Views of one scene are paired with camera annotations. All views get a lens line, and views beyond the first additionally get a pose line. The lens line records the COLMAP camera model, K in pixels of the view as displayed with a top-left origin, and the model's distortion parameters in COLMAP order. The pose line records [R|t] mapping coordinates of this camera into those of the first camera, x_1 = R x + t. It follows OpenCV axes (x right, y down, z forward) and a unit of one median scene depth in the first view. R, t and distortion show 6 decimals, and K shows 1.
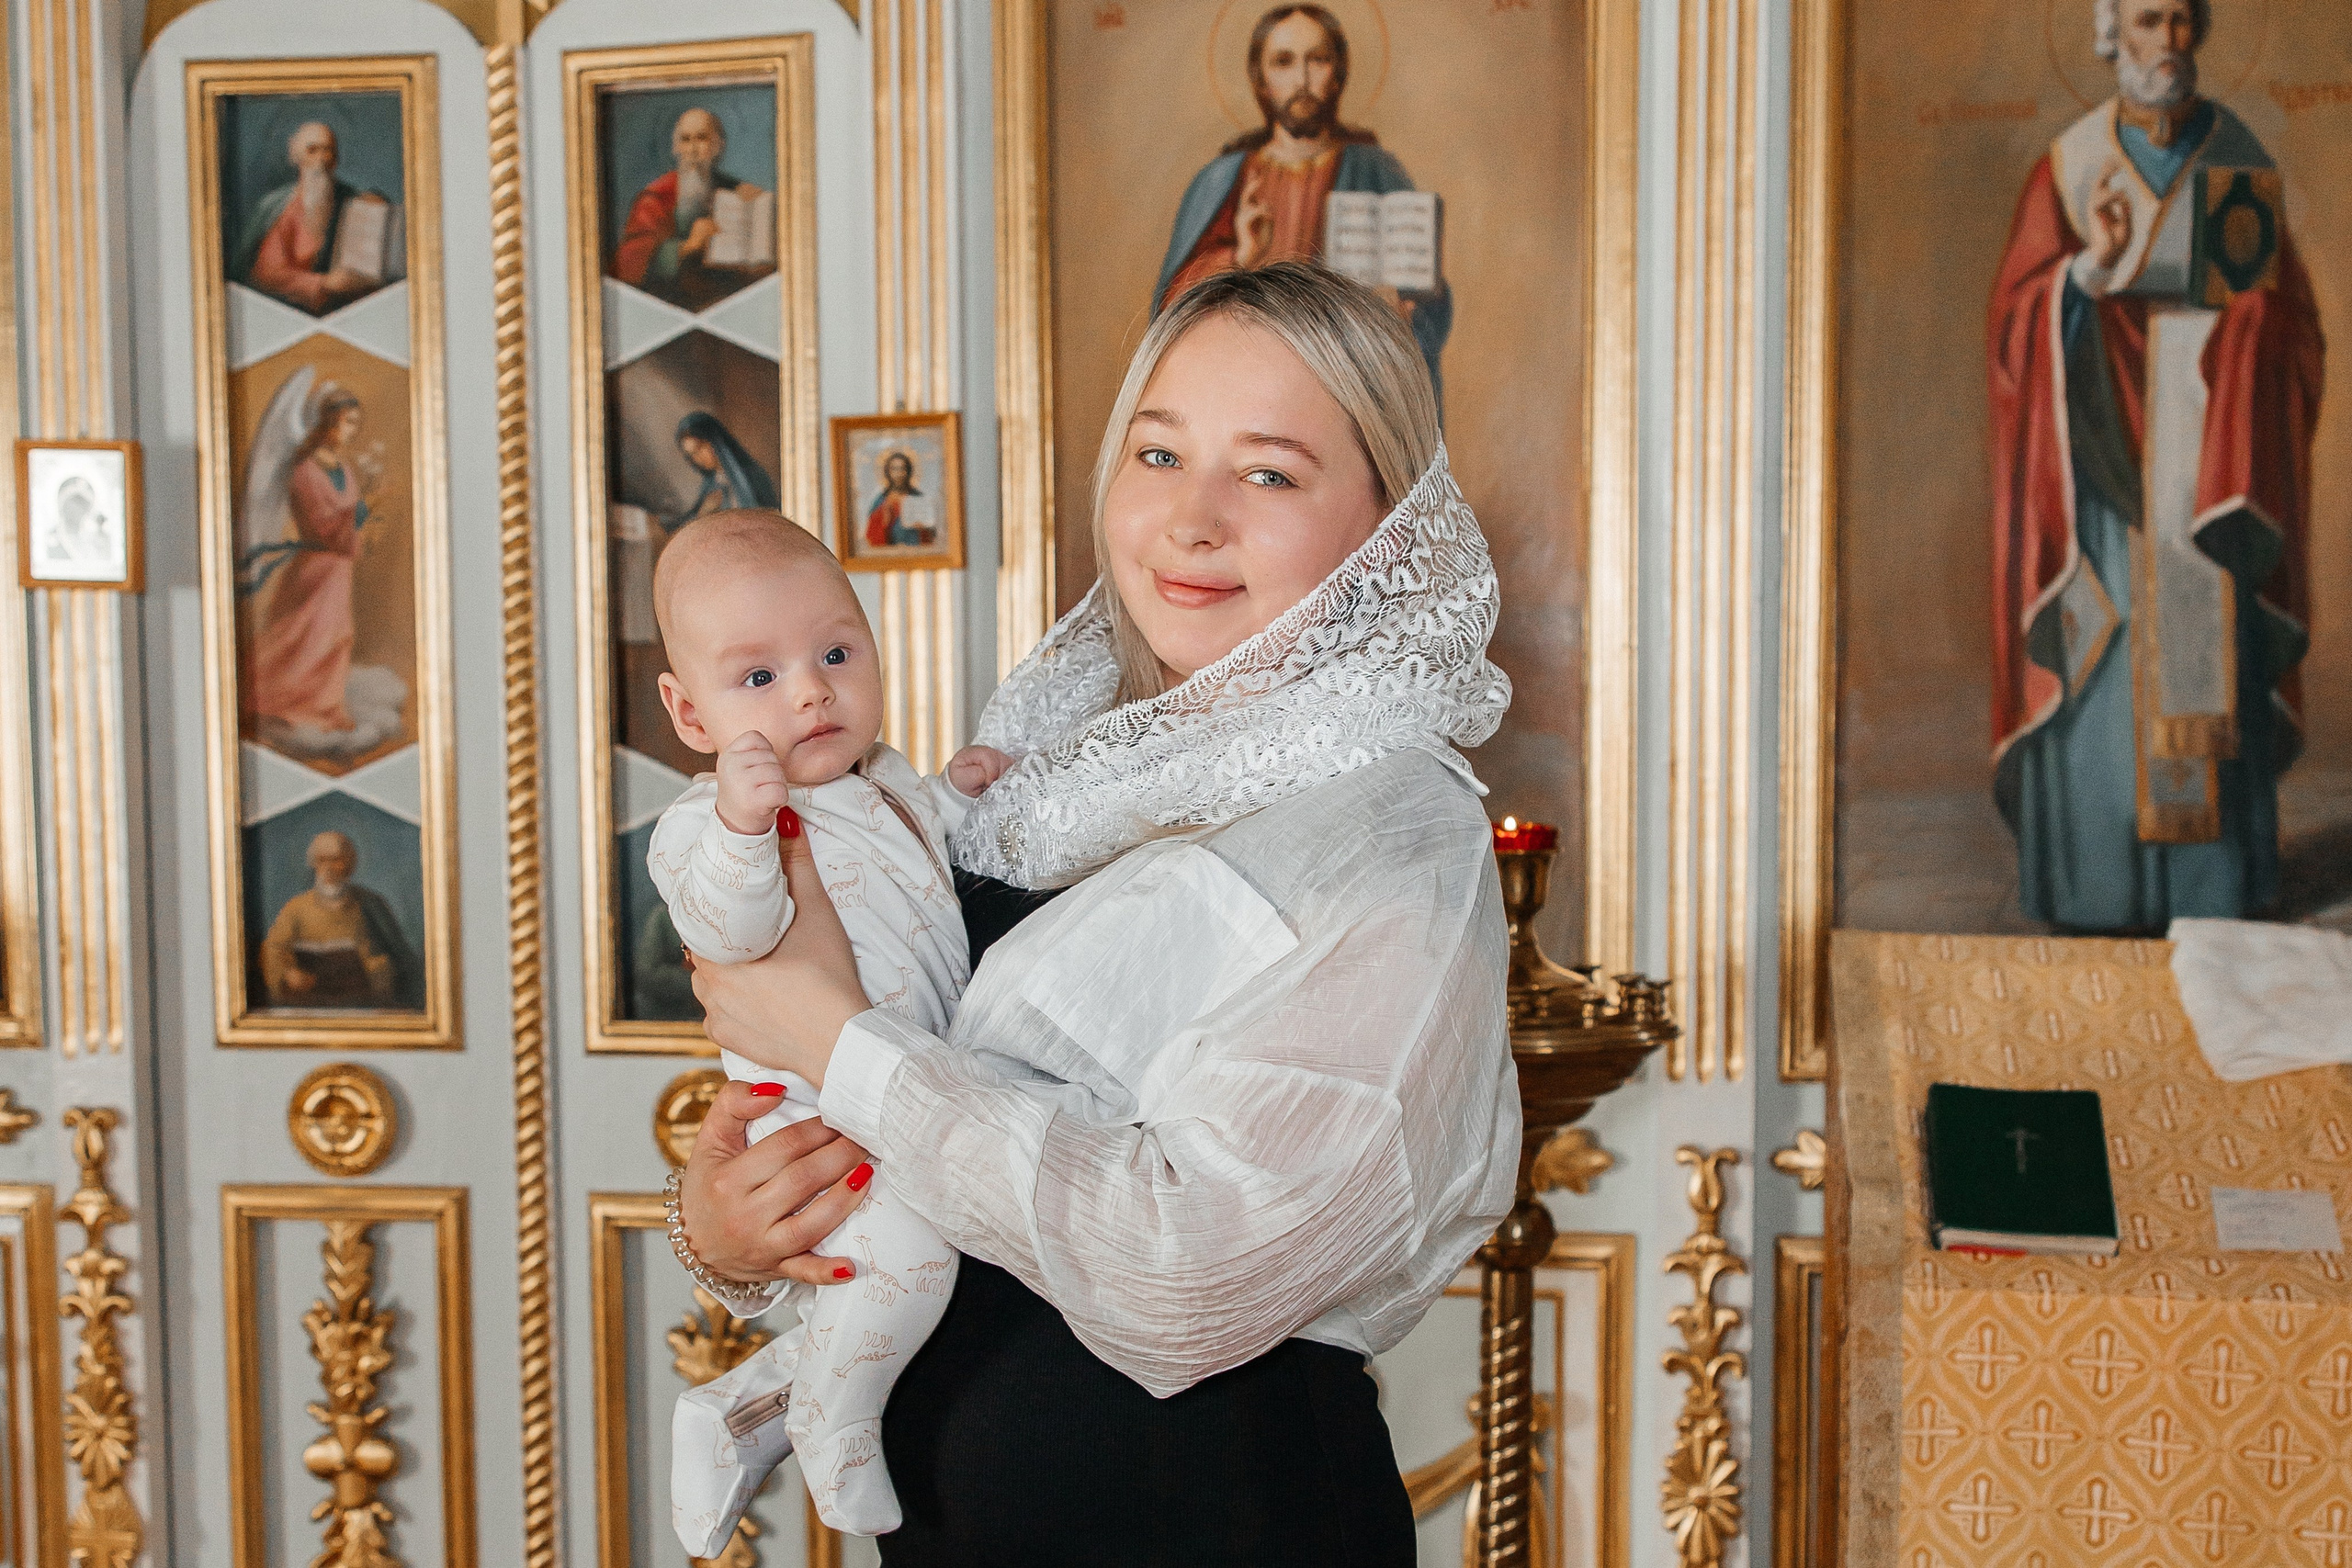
lens RADIAL K [[3450.3, 0, 1180.8], [0, 3450.3, 907.1], [0, 0, 1]] dist [0.018120, 0.000000]
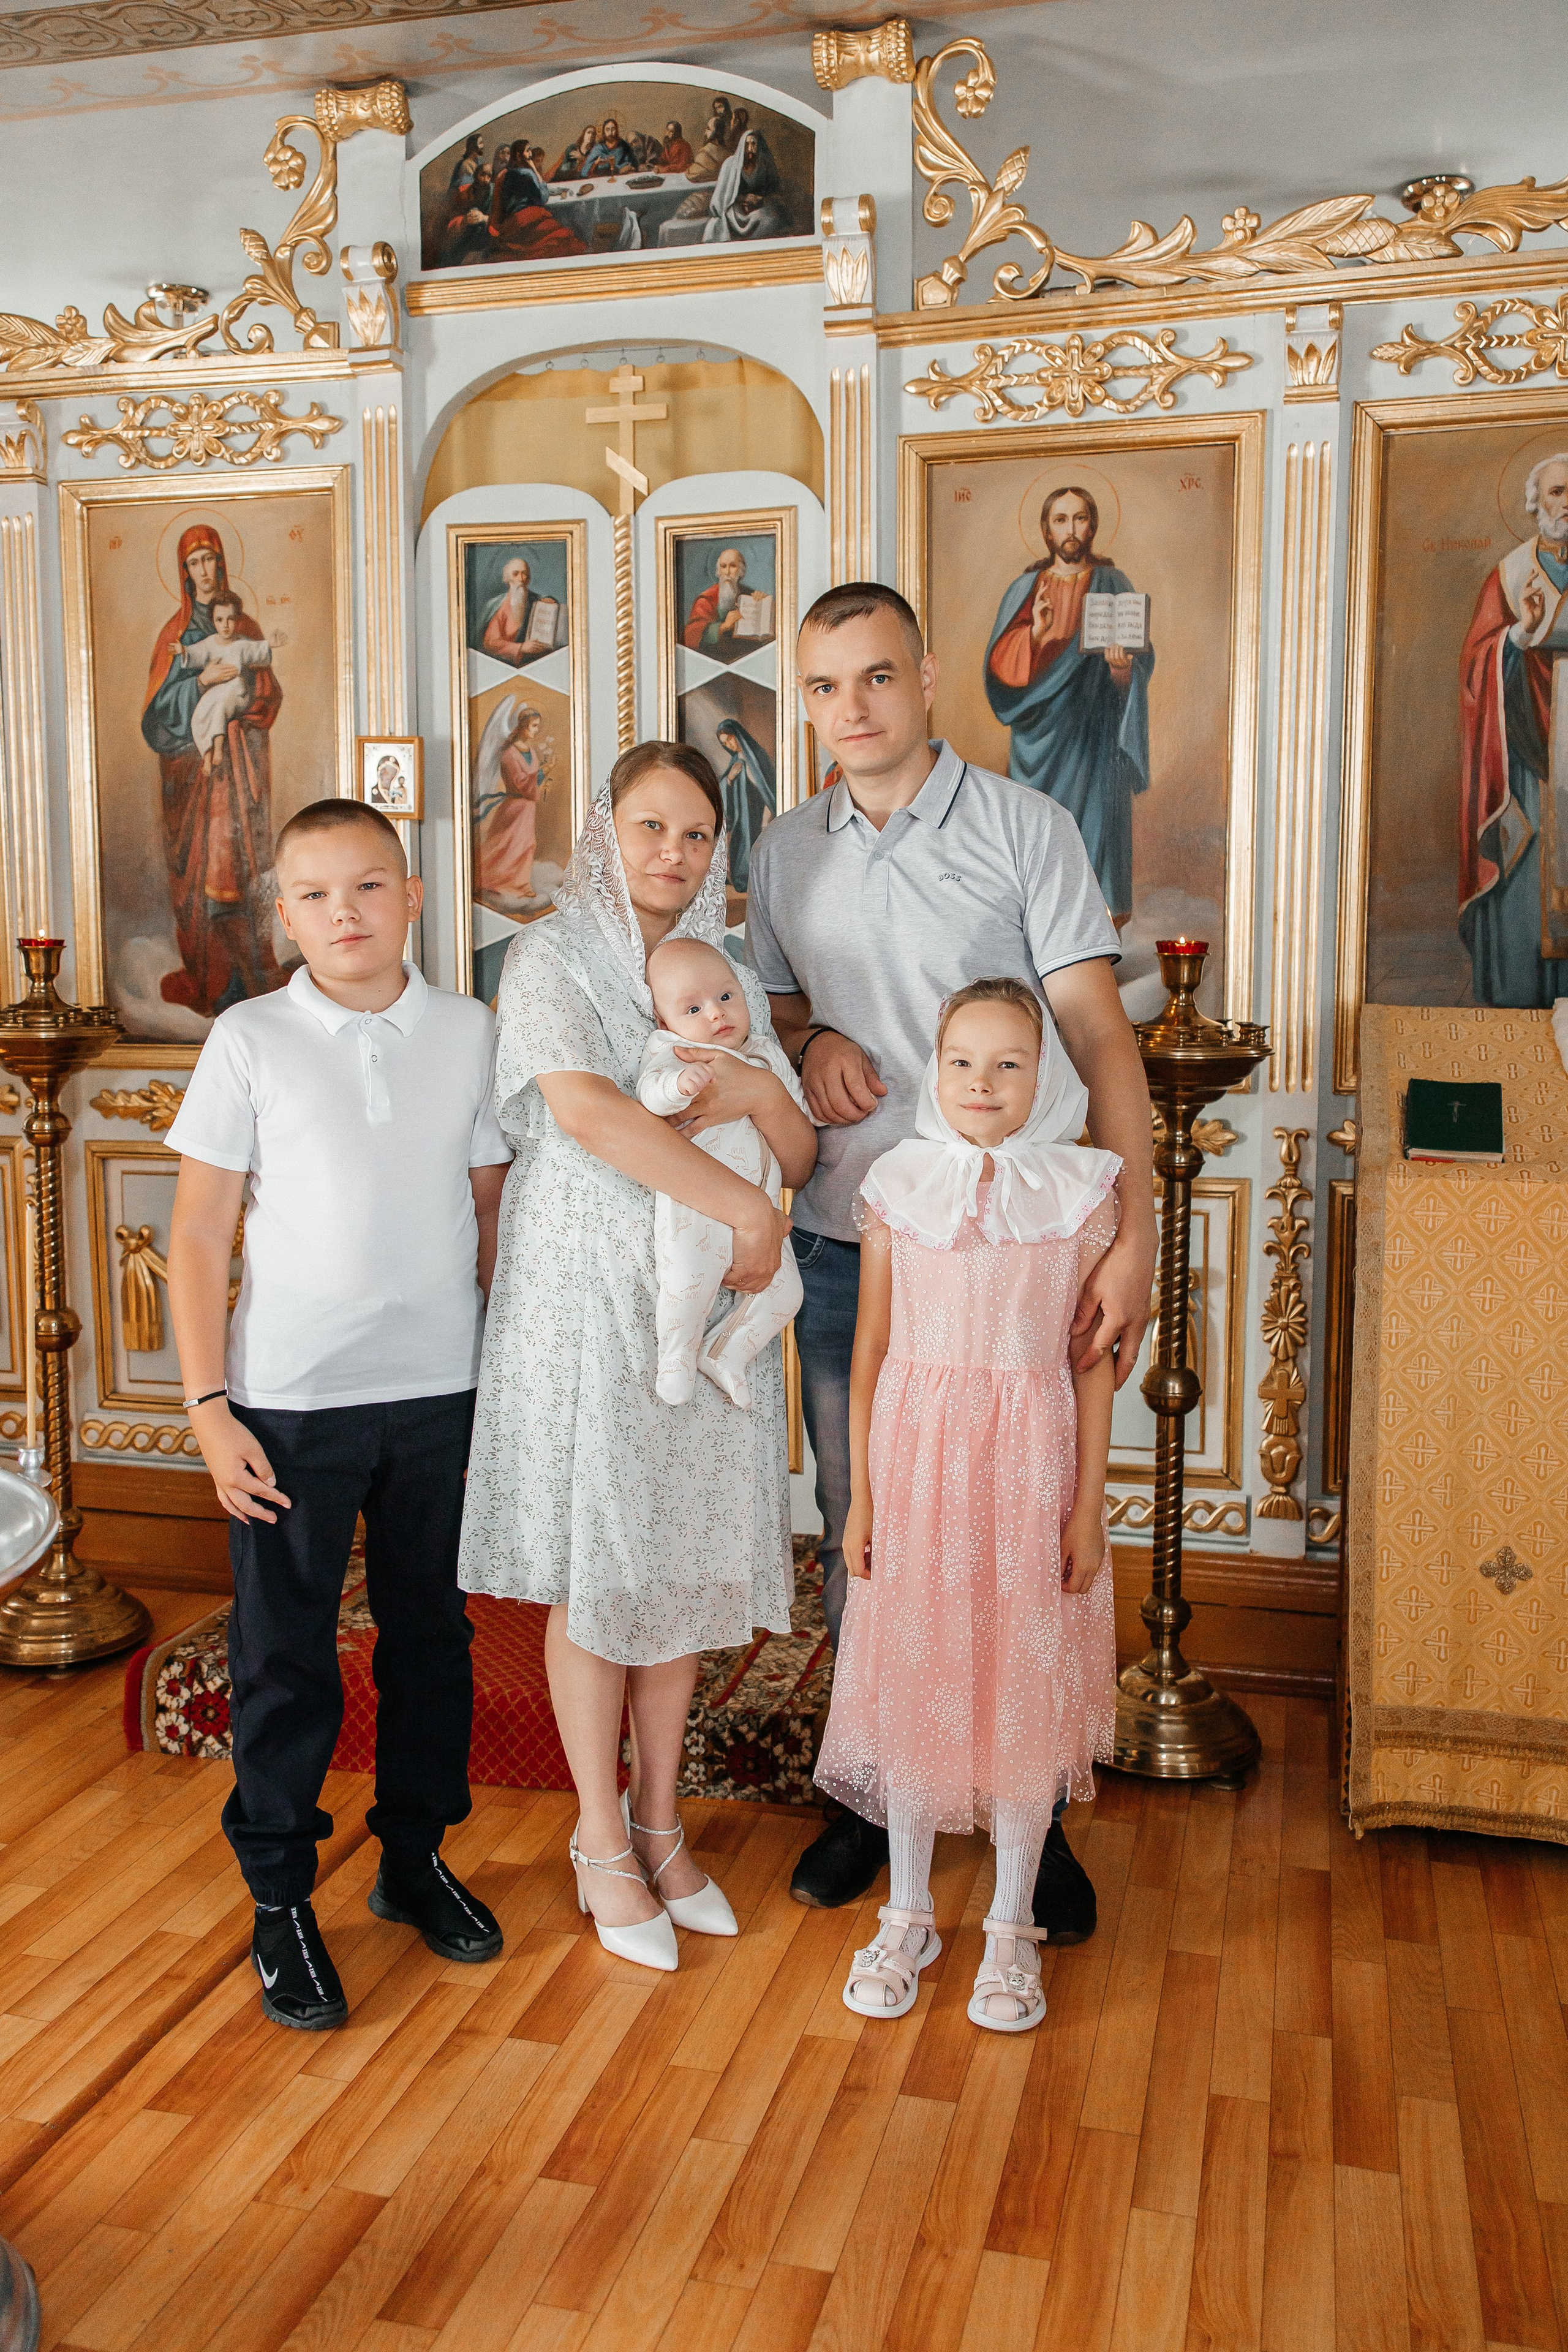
lens RADIAL K [[2475.2, 0, 727.7], [0, 2475.2, 1167.5], [0, 0, 1]] dist [0.027742, 0.000000]
pose [[0.995910, 0.012047, -0.089539, -0.022288], [-0.008944, 0.999348, 0.034974, 0.045127], [0.089902, -0.034030, 0.995369, -0.294234]]
